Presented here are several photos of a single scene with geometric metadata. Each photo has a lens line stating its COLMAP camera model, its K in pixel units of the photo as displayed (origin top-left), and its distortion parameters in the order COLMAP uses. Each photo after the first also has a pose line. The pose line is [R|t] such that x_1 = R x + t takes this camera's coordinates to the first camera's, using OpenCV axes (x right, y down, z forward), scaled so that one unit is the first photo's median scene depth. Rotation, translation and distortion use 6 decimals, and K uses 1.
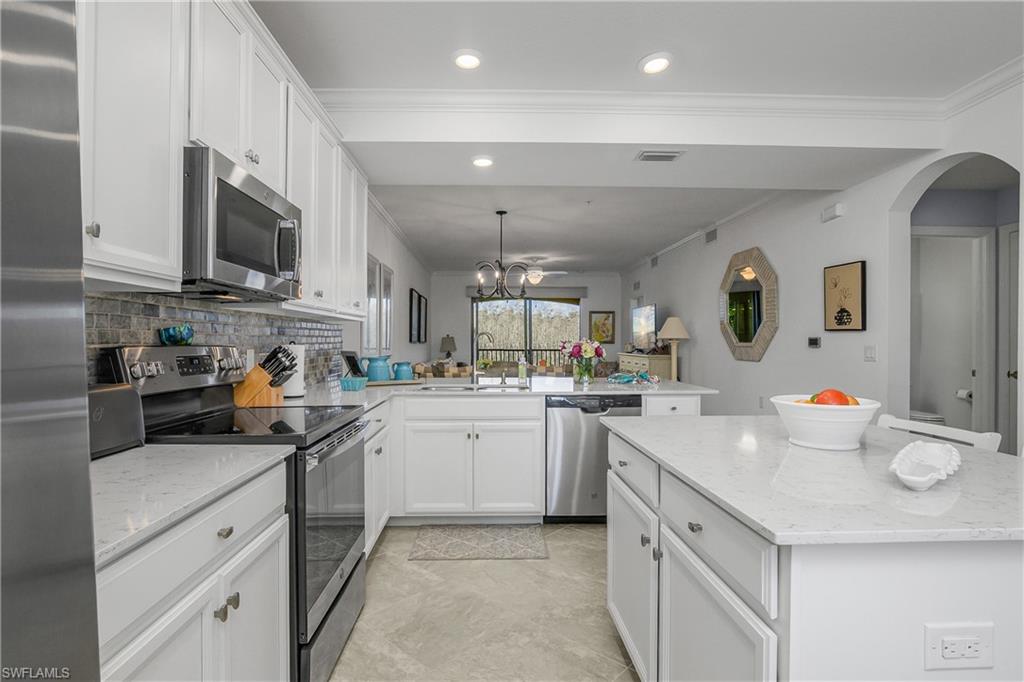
lens RADIAL K [[512.0, 0, 493.2], [0, 512.0, 340.9], [0, 0, 1]] dist [-0.023756, 0.004289]
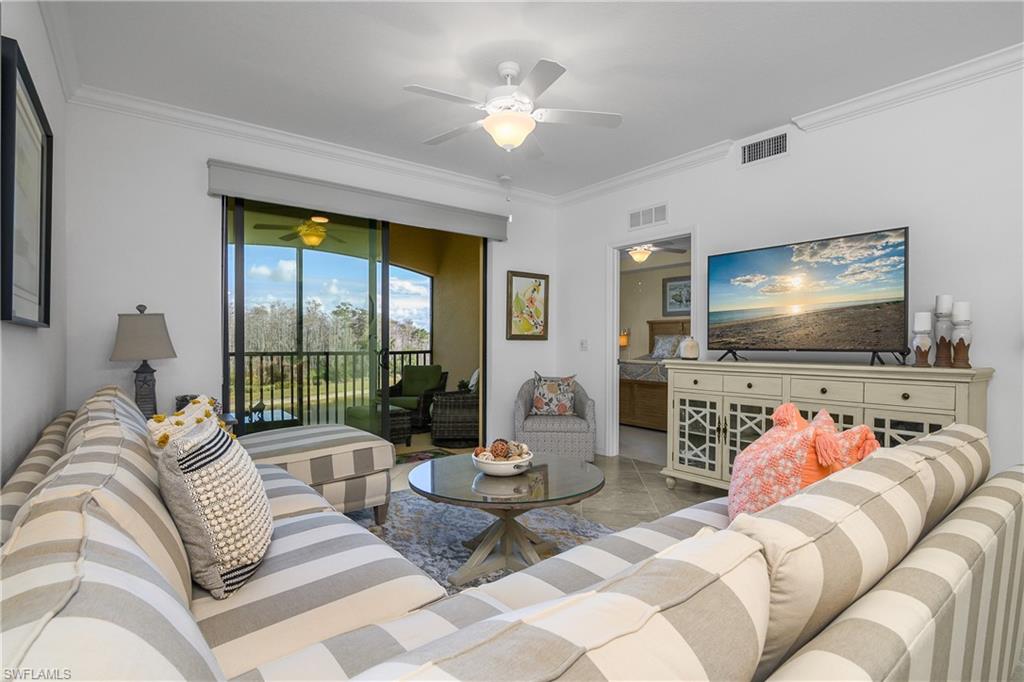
lens RADIAL K [[512.0, 0, 516.9], [0, 512.0, 346.7], [0, 0, 1]] dist [-0.023756, 0.004289]
pose [[0.779695, -0.001293, 0.626158, -0.333075], [-0.004888, 0.999955, 0.008151, 0.026146], [-0.626140, -0.009416, 0.779654, 2.074687]]
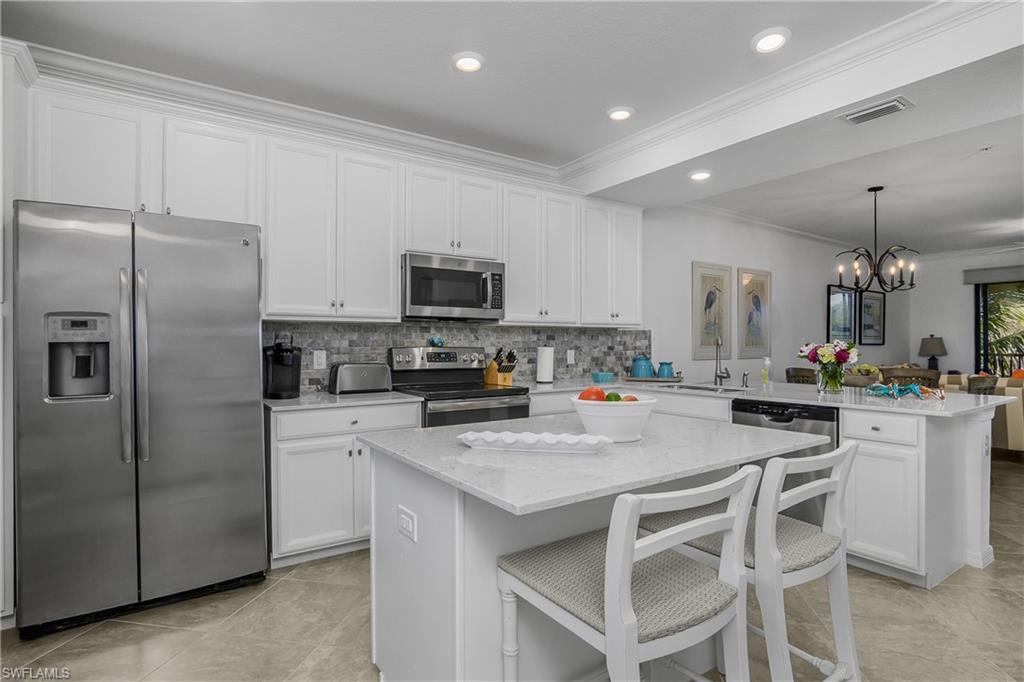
lens RADIAL K [[512.0, 0, 504.3], [0, 512.0, 342.9], [0, 0, 1]] dist [-0.023756, 0.004289]
pose [[0.544272, -0.002757, -0.838904, 0.663682], [0.003018, 0.999995, -0.001328, -0.002201], [0.838903, -0.001809, 0.544277, 0.082195]]
